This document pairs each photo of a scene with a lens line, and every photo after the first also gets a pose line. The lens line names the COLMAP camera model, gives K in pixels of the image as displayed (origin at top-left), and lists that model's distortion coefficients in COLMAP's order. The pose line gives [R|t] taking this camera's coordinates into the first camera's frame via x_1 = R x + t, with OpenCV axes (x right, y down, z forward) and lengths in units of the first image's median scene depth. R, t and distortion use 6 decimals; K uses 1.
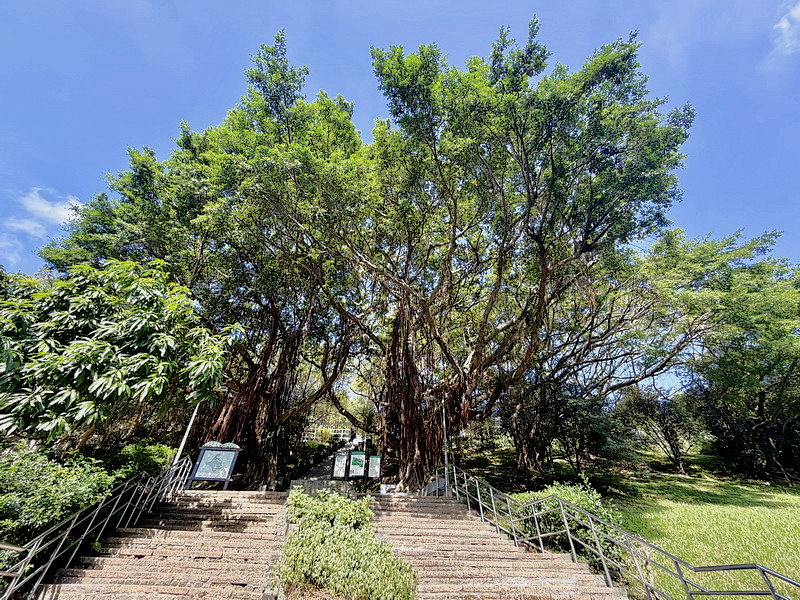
lens RADIAL K [[333.8, 0, 400.0], [0, 333.8, 300.0], [0, 0, 1]] dist [-0.001762, -0.000257]
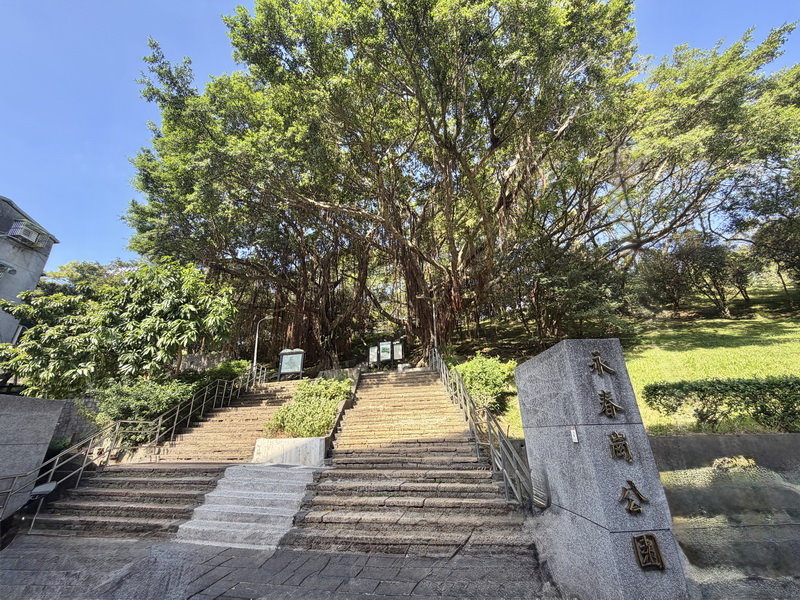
lens RADIAL K [[333.8, 0, 400.0], [0, 333.8, 300.0], [0, 0, 1]] dist [-0.001762, -0.000257]
pose [[0.938271, -0.159861, -0.306745, 0.721356], [0.253960, 0.920448, 0.297118, -0.128562], [0.234845, -0.356678, 0.904228, -0.177262]]
